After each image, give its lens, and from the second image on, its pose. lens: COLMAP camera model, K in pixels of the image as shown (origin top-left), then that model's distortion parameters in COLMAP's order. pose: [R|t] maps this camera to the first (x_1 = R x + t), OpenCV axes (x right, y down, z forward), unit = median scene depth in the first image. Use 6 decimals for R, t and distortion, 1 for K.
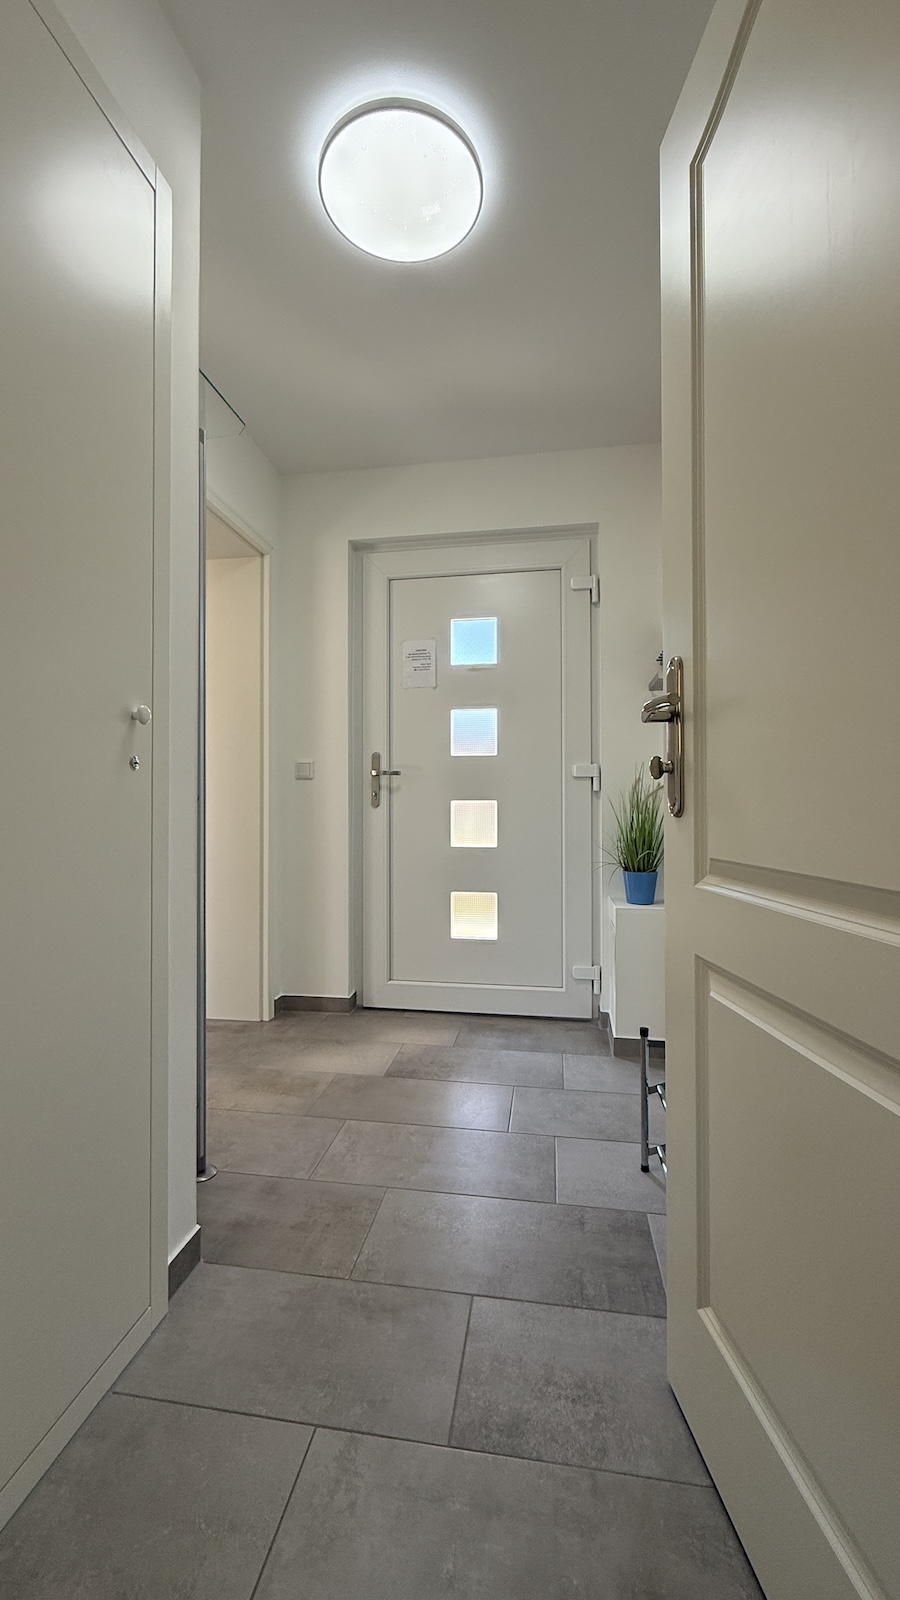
lens RADIAL K [[632.1, 0, 454.9], [0, 632.1, 794.6], [0, 0, 1]] dist [-0.004009, -0.000334]
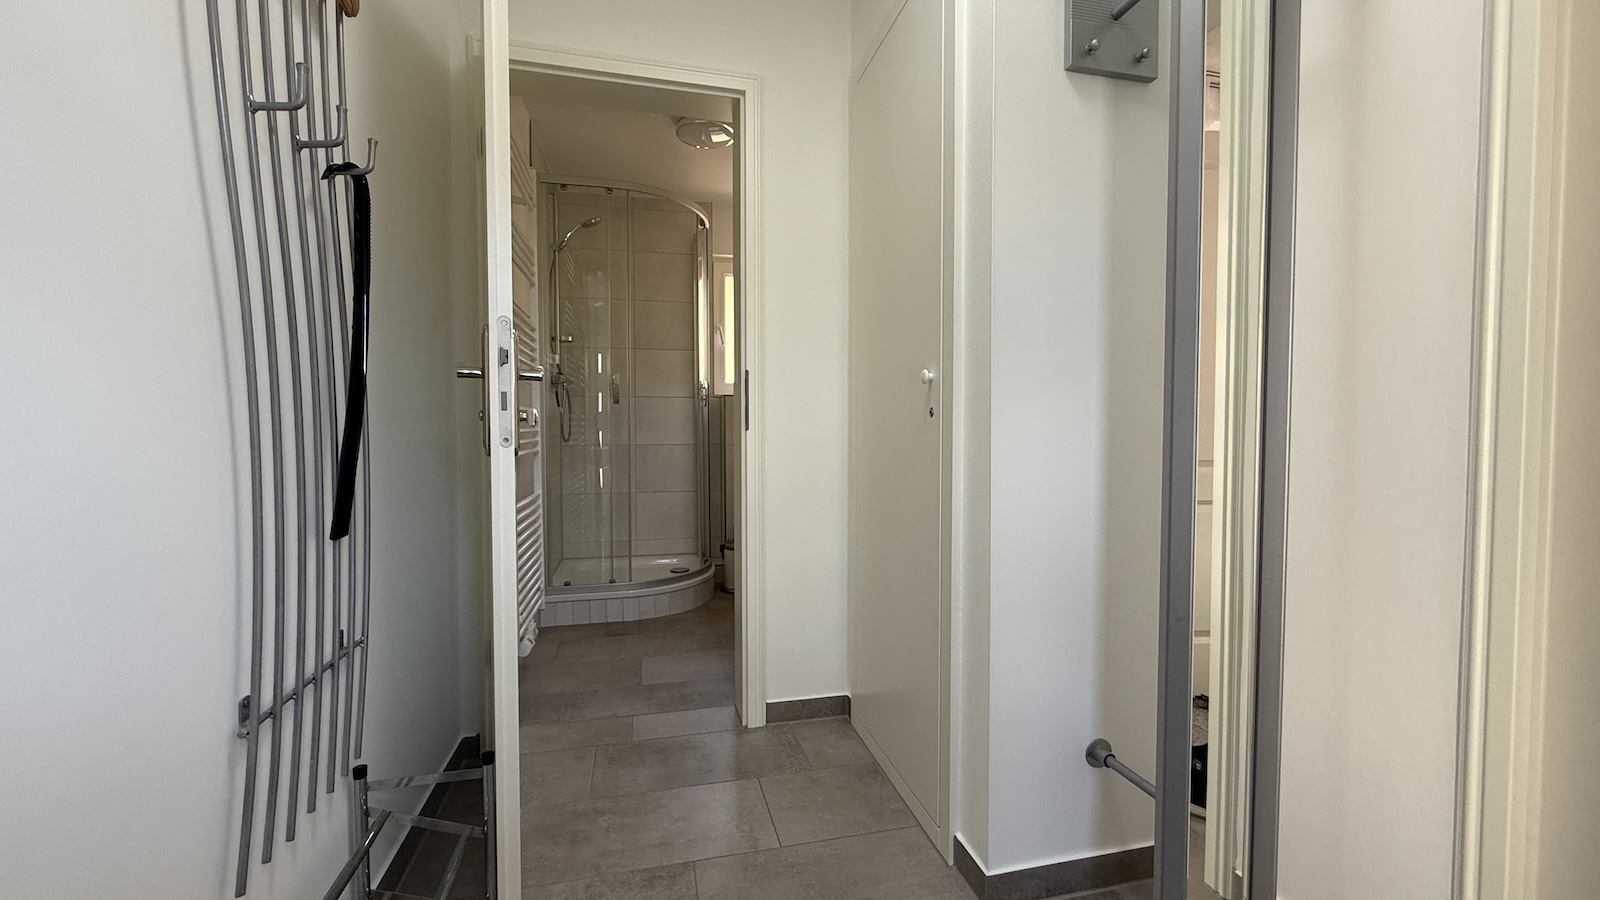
lens RADIAL K [[632.1, 0, 804.2], [0, 632.1, 453.0], [0, 0, 1]] dist [-0.004009, -0.000334]
pose [[-0.918974, 0.008519, -0.394227, 0.342267], [-0.004766, 0.999454, 0.032707, -0.010373], [0.394290, 0.031936, -0.918431, 2.509679]]
